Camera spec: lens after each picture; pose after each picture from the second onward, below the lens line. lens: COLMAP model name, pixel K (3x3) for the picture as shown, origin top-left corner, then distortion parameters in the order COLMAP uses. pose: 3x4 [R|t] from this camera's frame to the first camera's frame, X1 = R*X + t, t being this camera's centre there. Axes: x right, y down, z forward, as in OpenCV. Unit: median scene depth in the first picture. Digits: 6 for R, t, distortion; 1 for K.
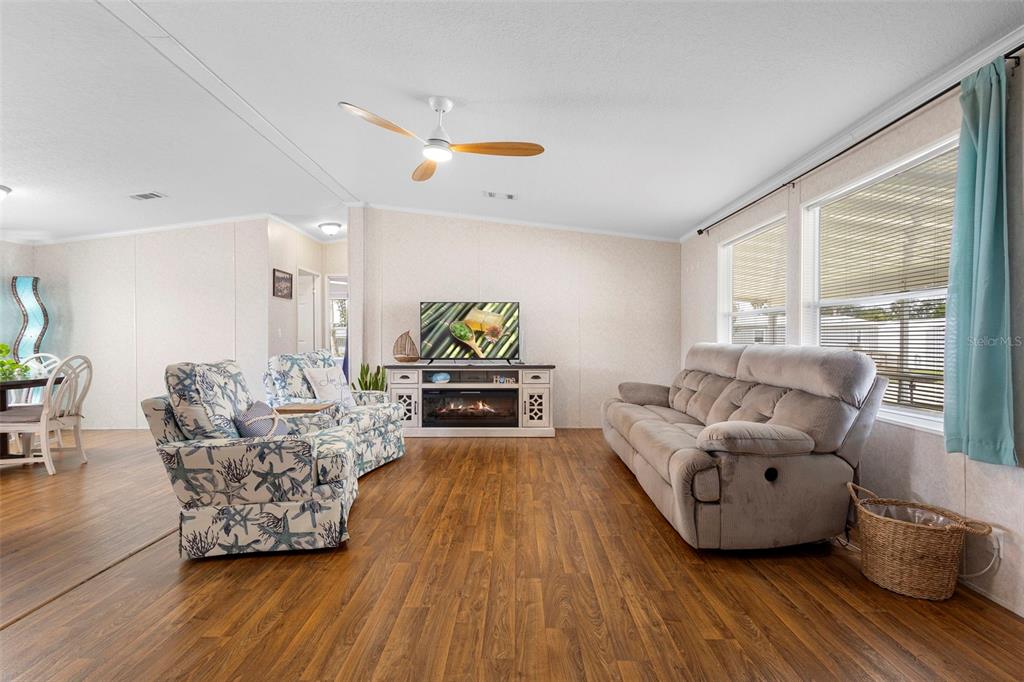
lens RADIAL K [[473.4, 0, 503.9], [0, 473.4, 342.5], [0, 0, 1]] dist [0.005270, 0.000253]
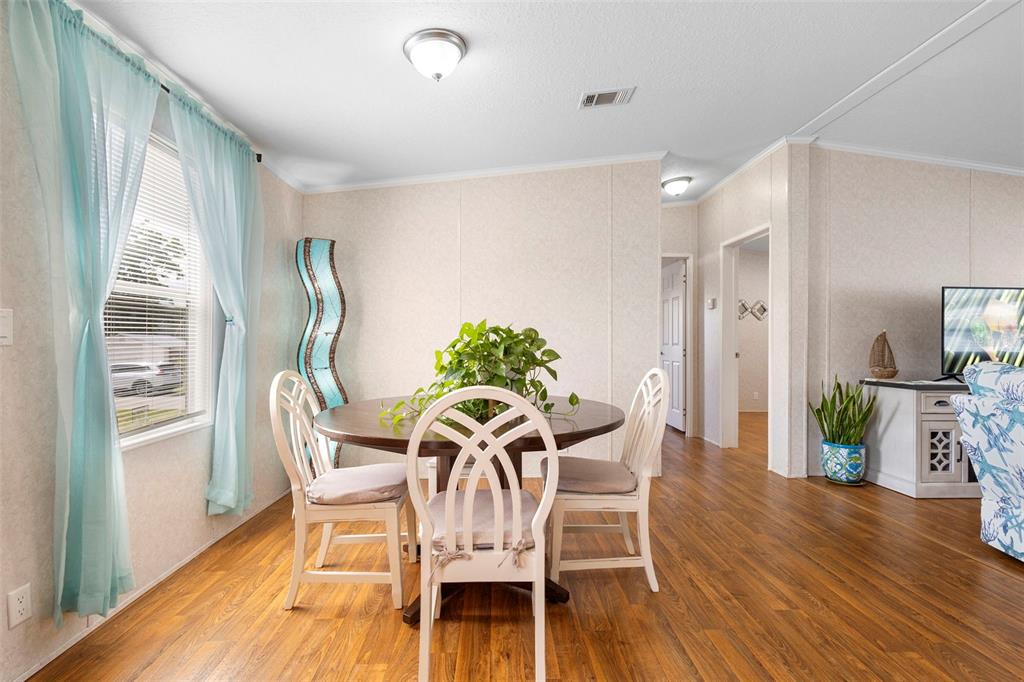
lens RADIAL K [[473.4, 0, 509.7], [0, 473.4, 346.5], [0, 0, 1]] dist [0.005270, 0.000253]
pose [[0.999114, 0.008798, 0.041159, -0.804540], [-0.008937, 0.999955, 0.003189, -0.000705], [-0.041129, -0.003554, 0.999148, 0.376779]]
